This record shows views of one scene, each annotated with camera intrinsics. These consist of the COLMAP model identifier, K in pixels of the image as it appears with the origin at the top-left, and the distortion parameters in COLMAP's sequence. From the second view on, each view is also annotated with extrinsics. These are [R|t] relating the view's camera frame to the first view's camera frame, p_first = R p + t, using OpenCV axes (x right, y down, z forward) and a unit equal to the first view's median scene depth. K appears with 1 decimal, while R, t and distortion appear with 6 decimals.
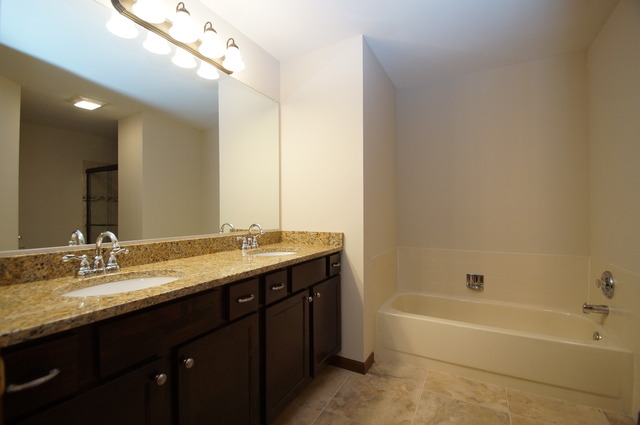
lens RADIAL K [[286.8, 0, 311.3], [0, 286.8, 212.4], [0, 0, 1]] dist [-0.004821, -0.000928]
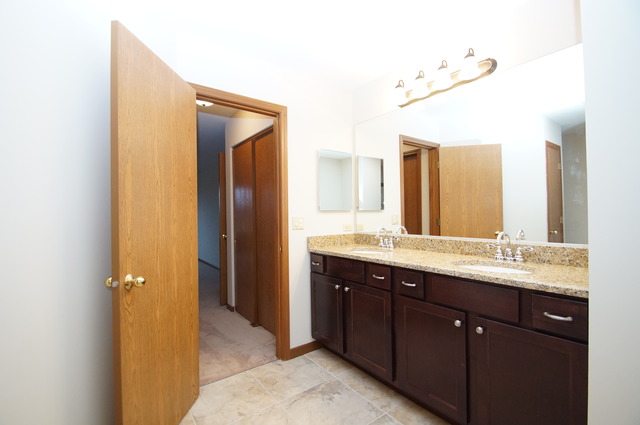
lens RADIAL K [[286.8, 0, 311.3], [0, 286.8, 212.4], [0, 0, 1]] dist [-0.004821, -0.000928]
pose [[-0.415018, 0.008655, -0.909772, 1.058148], [0.021017, 0.999779, -0.000076, -0.039480], [0.909571, -0.019153, -0.415108, 1.080303]]
